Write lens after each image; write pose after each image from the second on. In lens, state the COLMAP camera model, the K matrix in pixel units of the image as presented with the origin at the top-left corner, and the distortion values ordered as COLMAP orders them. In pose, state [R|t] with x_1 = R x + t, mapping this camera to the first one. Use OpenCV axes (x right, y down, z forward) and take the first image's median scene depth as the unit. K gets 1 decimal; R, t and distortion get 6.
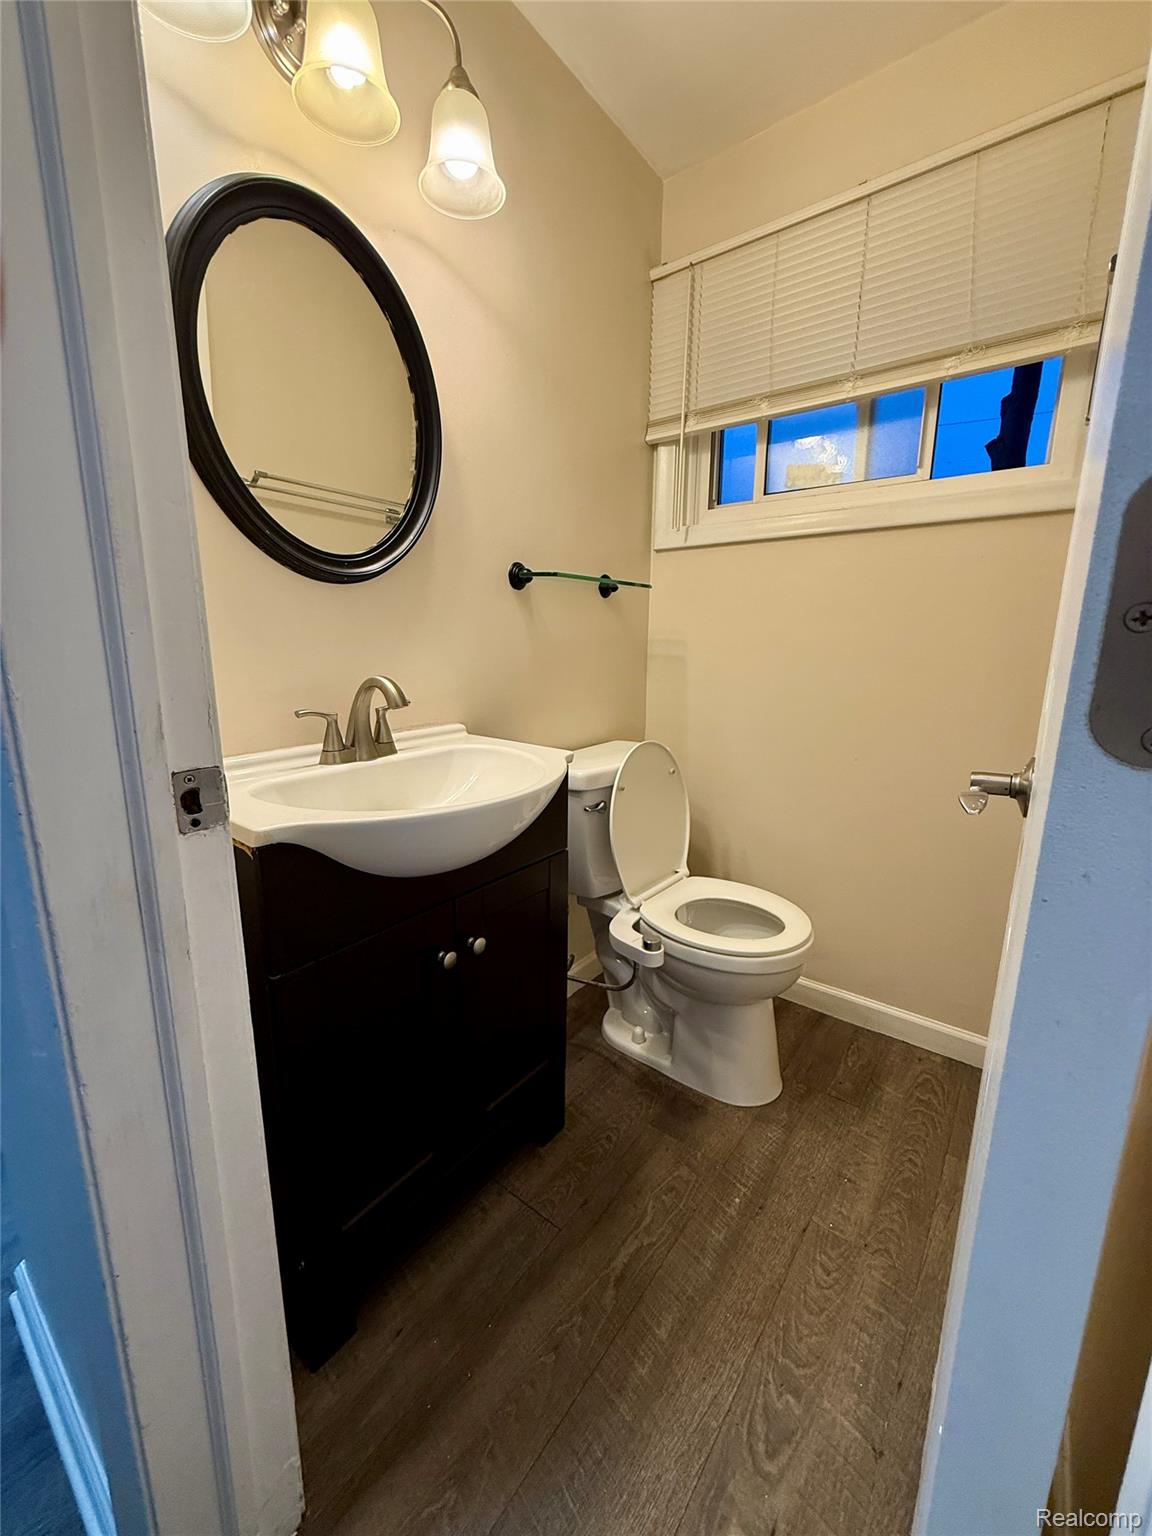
lens RADIAL K [[608.9, 0, 575.9], [0, 608.9, 764.6], [0, 0, 1]] dist [-0.000436, 0.000071]
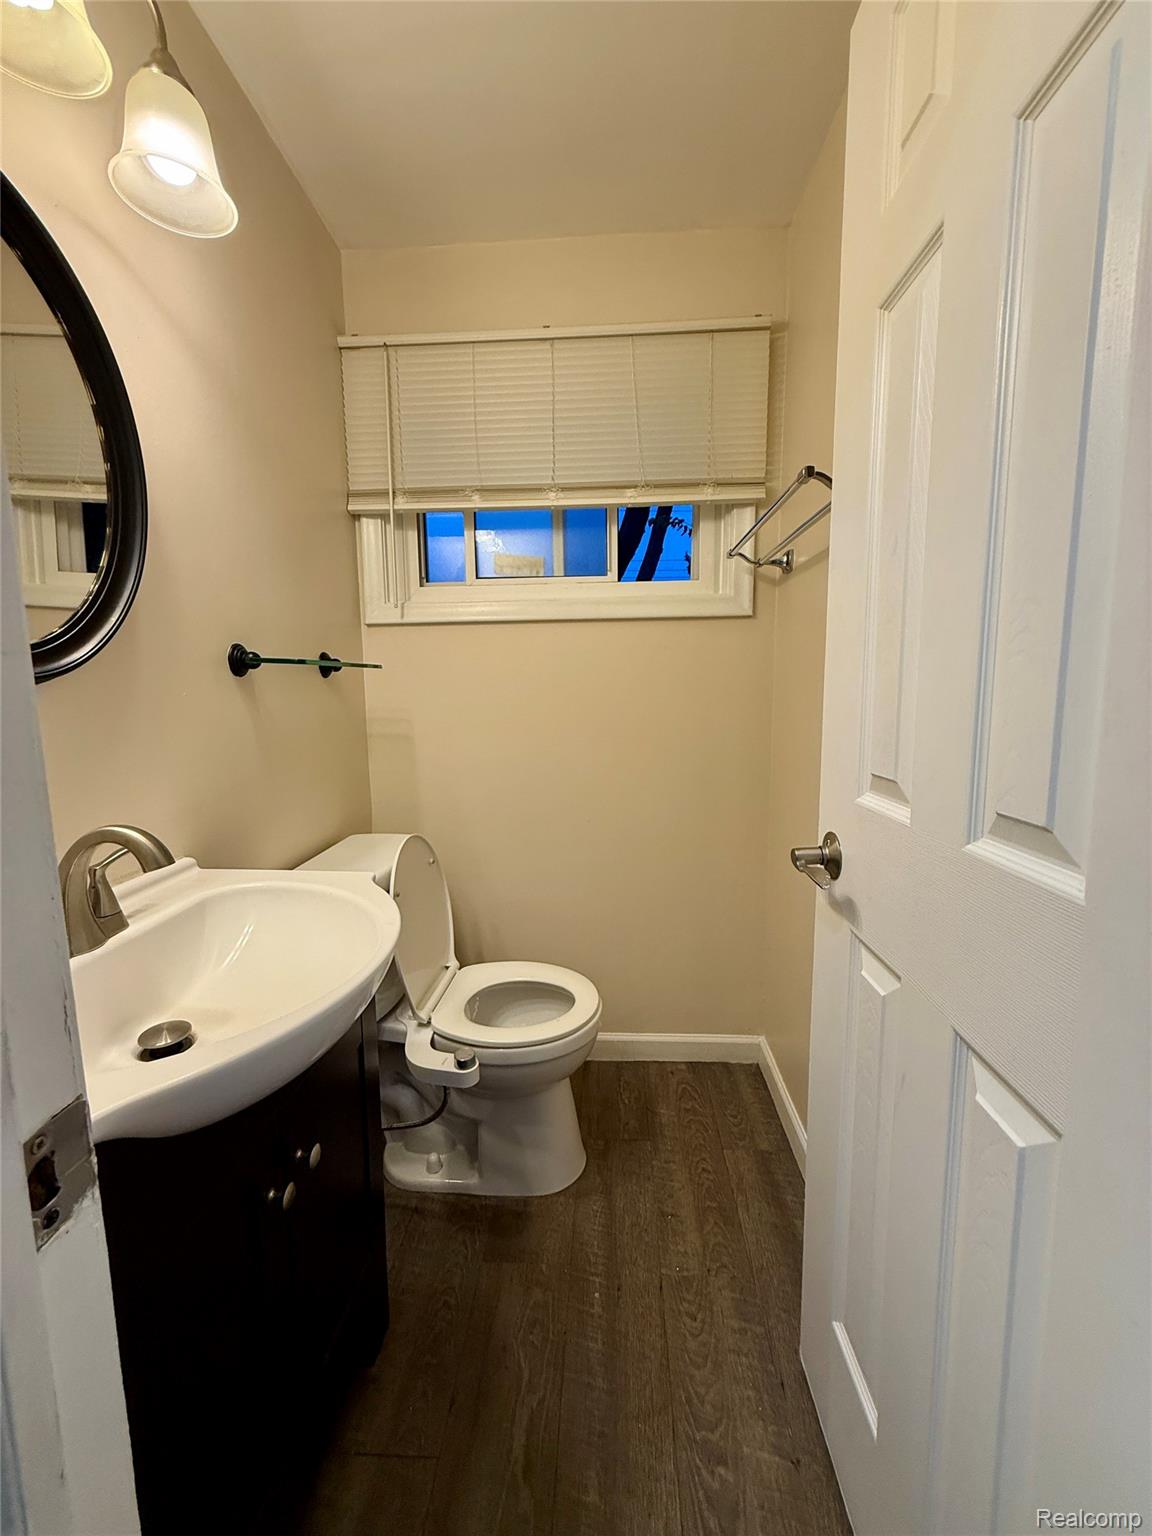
lens RADIAL K [[608.9, 0, 575.9], [0, 608.9, 764.6], [0, 0, 1]] dist [-0.000436, 0.000071]
pose [[0.822486, -0.091462, 0.561383, -0.193860], [0.133183, 0.990517, -0.033750, -0.085315], [-0.552973, 0.102526, 0.826867, 0.096608]]
